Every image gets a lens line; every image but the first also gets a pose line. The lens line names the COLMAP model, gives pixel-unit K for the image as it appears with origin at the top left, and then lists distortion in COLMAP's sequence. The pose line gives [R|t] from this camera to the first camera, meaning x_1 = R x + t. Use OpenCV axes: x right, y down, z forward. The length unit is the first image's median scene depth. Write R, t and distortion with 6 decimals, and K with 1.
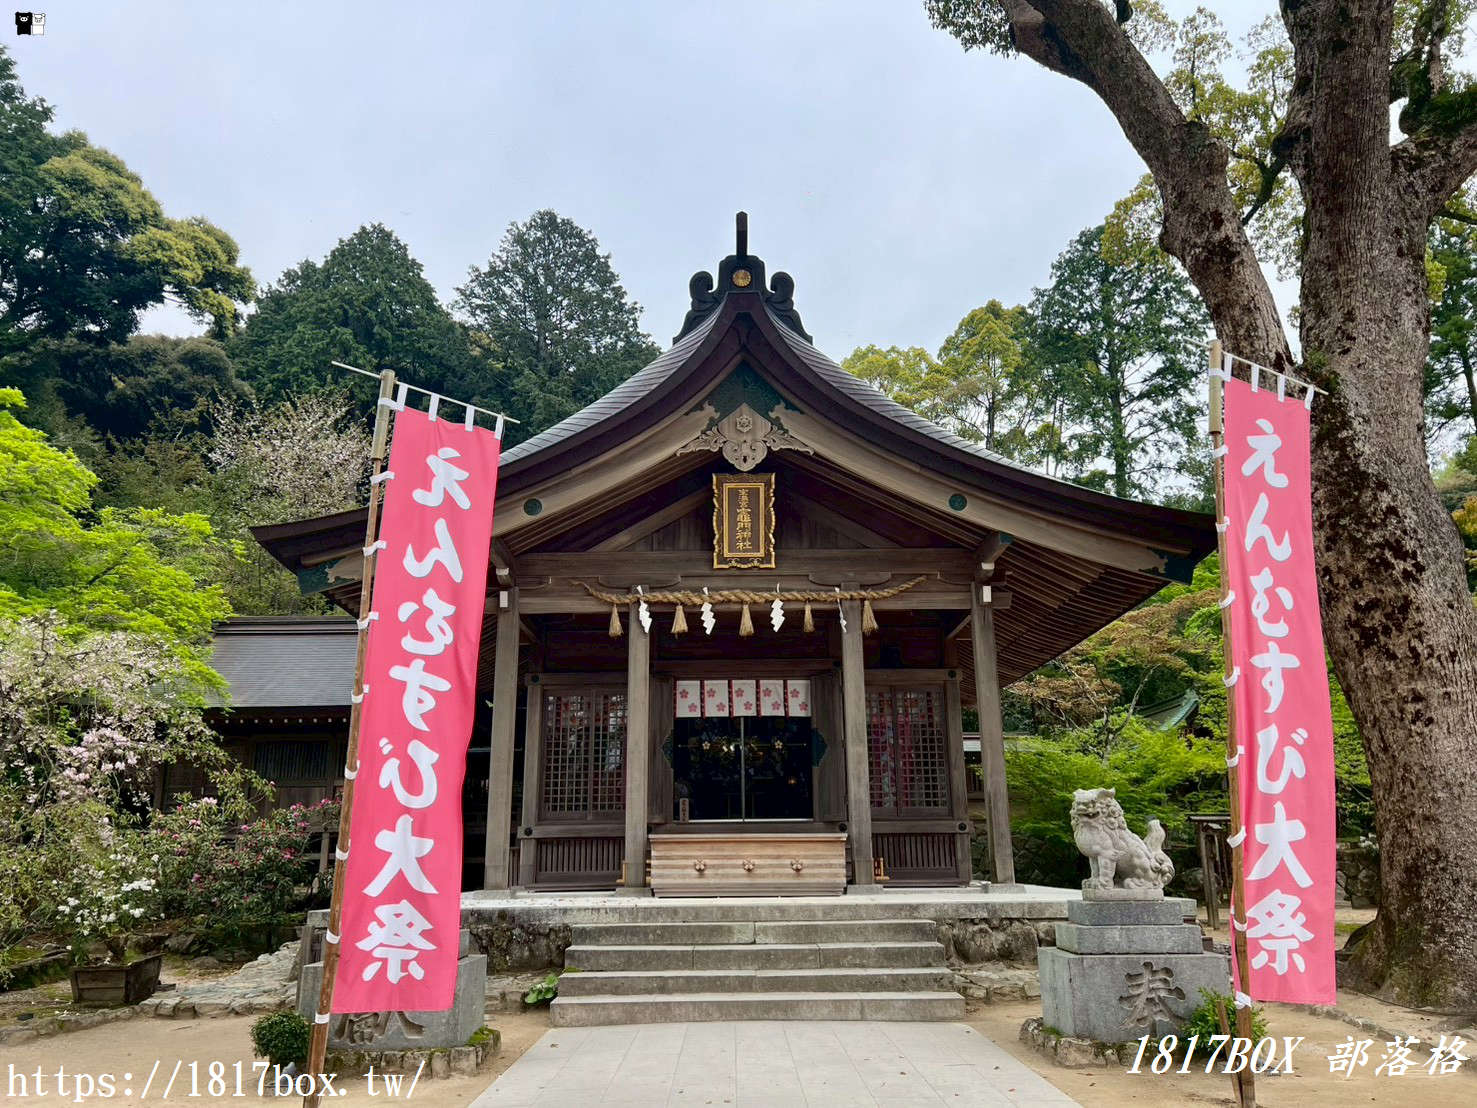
lens RADIAL K [[1108.9, 0, 741.3], [0, 1108.9, 552.5], [0, 0, 1]] dist [0.036516, -0.035579]
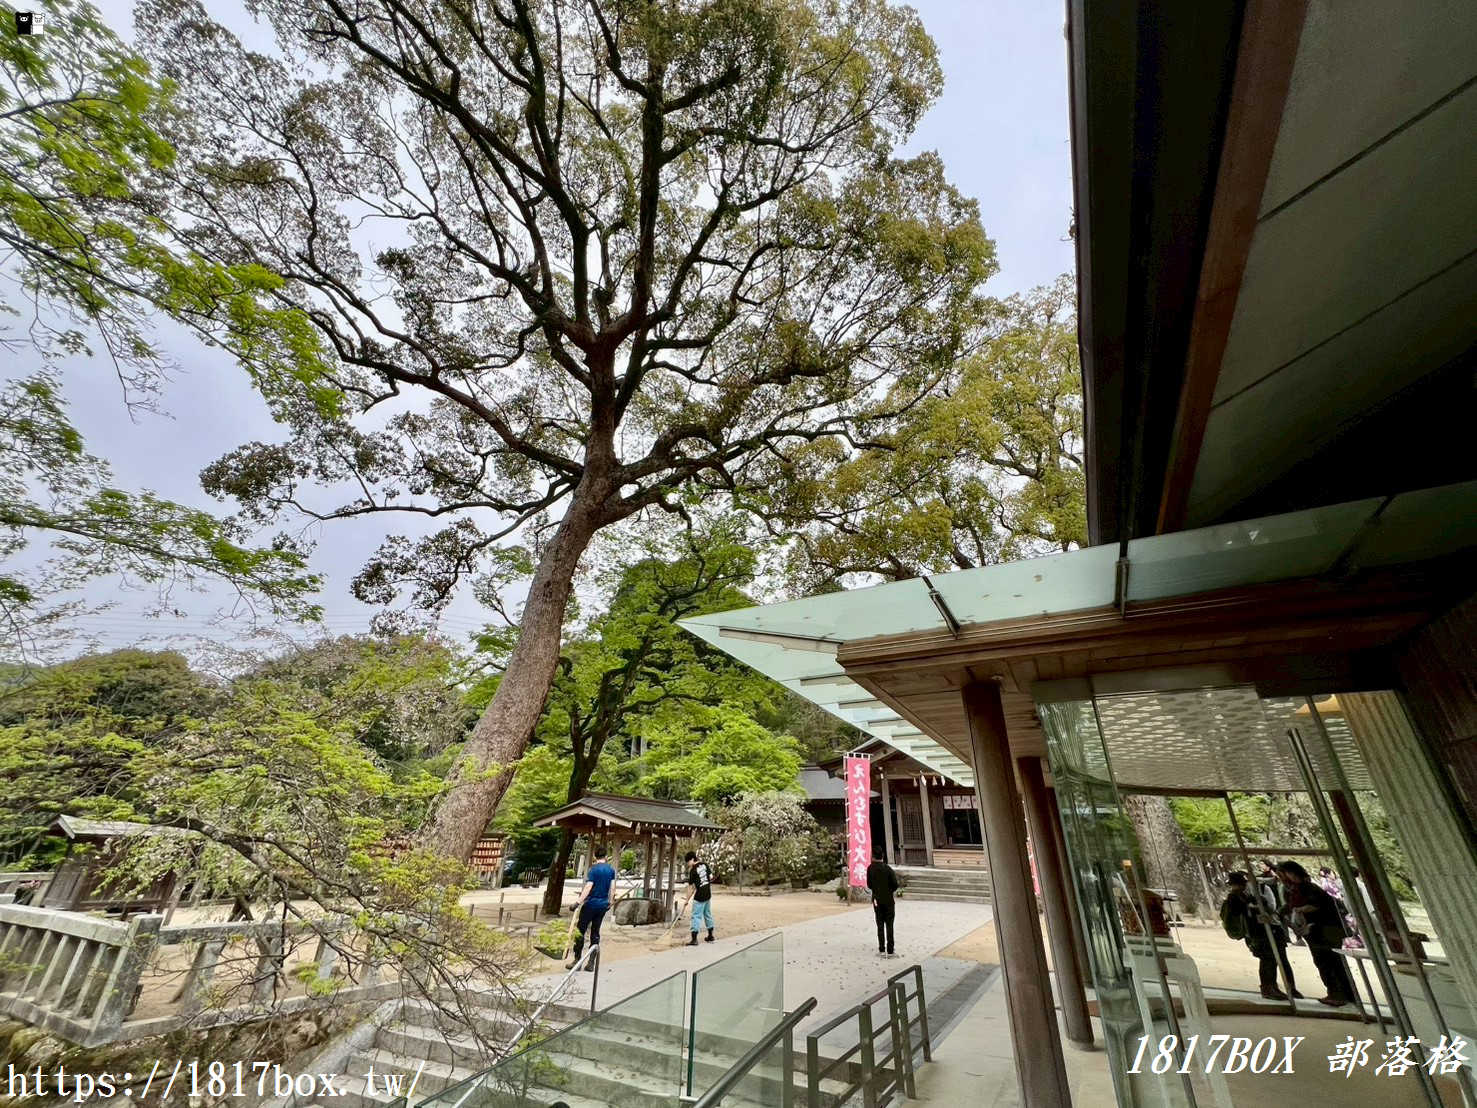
lens RADIAL K [[594.3, 0, 739.2], [0, 594.3, 552.3], [0, 0, 1]] dist [-0.001441, -0.000035]
pose [[0.879567, -0.180017, -0.440403, 0.353762], [0.088549, 0.971422, -0.220225, -0.279247], [0.467461, 0.154705, 0.870371, -0.990492]]
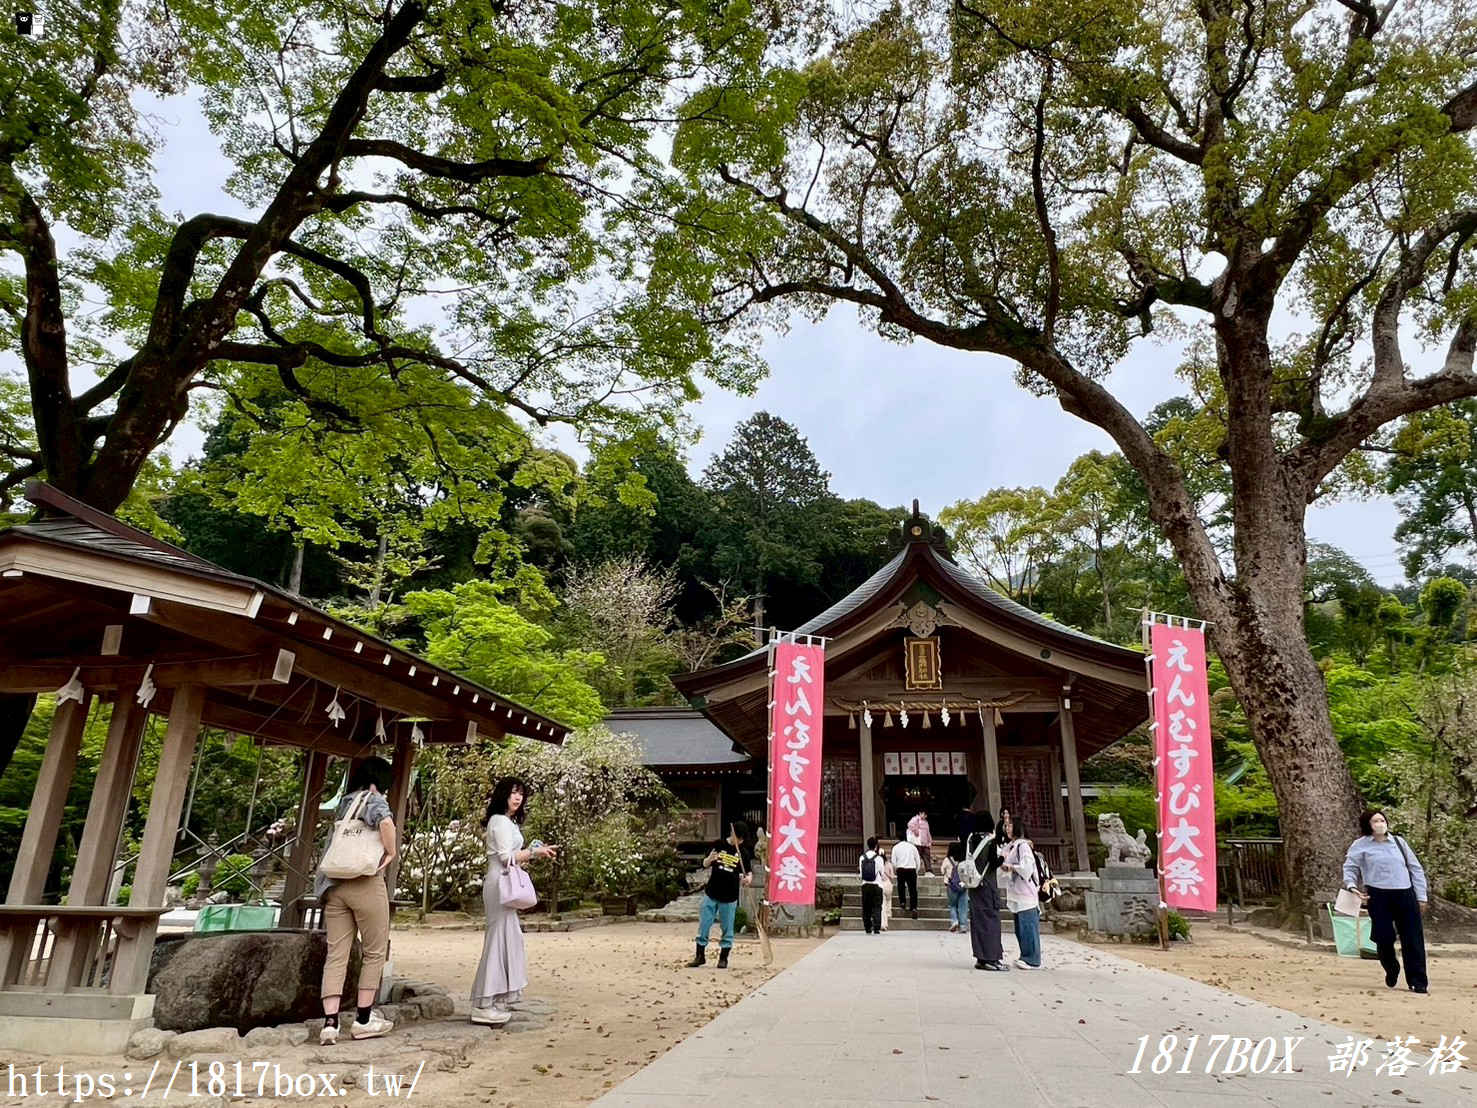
lens RADIAL K [[906.6, 0, 730.3], [0, 906.6, 556.1], [0, 0, 1]] dist [-0.017502, 0.005372]
pose [[0.982402, -0.037492, -0.182977, -0.030002], [0.022451, 0.996247, -0.083593, -0.088341], [0.185425, 0.078014, 0.979557, -0.511351]]
